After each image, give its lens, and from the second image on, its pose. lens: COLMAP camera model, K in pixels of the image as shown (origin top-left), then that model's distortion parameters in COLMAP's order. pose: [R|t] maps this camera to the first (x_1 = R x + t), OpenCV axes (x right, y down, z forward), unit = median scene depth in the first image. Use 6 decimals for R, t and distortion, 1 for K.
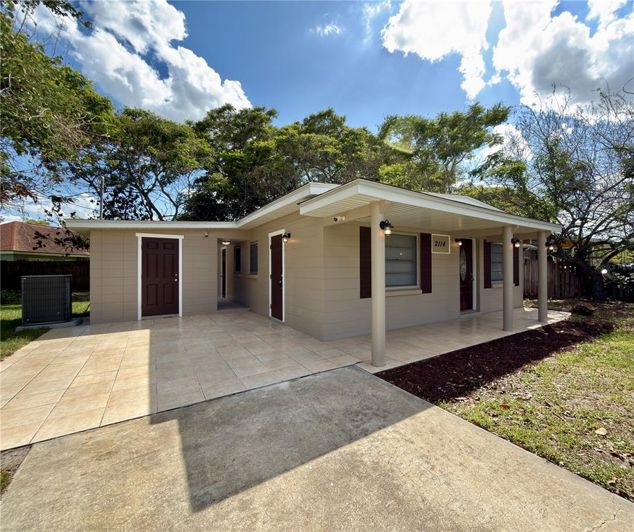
lens RADIAL K [[267.4, 0, 317.0], [0, 267.4, 266.0], [0, 0, 1]] dist [0.000717, 0.000084]
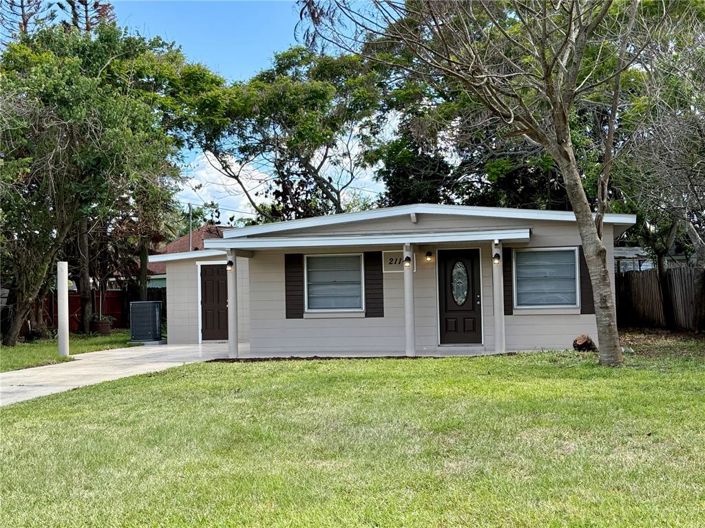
lens RADIAL K [[953.9, 0, 352.5], [0, 953.9, 264.0], [0, 0, 1]] dist [0.028187, 0.025708]
pose [[0.700129, -0.036735, -0.713071, 2.479451], [0.024494, 0.999324, -0.027432, 0.007040], [0.713596, 0.001741, 0.700555, -1.227748]]
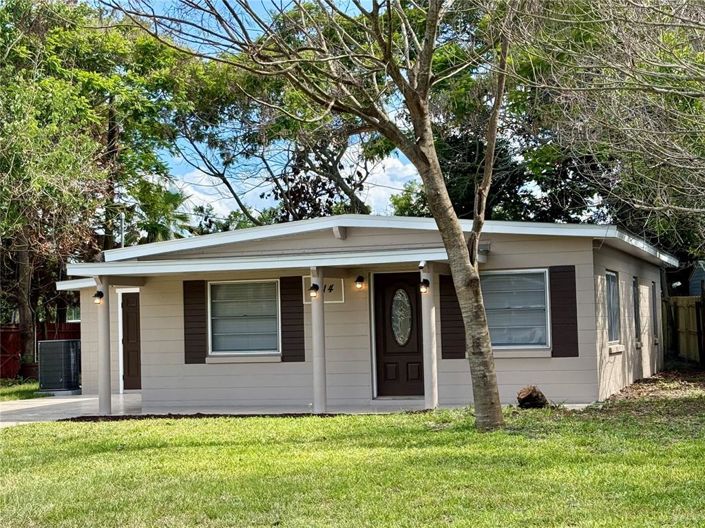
lens RADIAL K [[1278.9, 0, 352.5], [0, 1278.9, 264.0], [0, 0, 1]] dist [0.028313, 0.046232]
pose [[0.608387, -0.052636, -0.791893, 2.946498], [0.030777, 0.998612, -0.042731, -0.006426], [0.793043, 0.001625, 0.609163, -0.855687]]
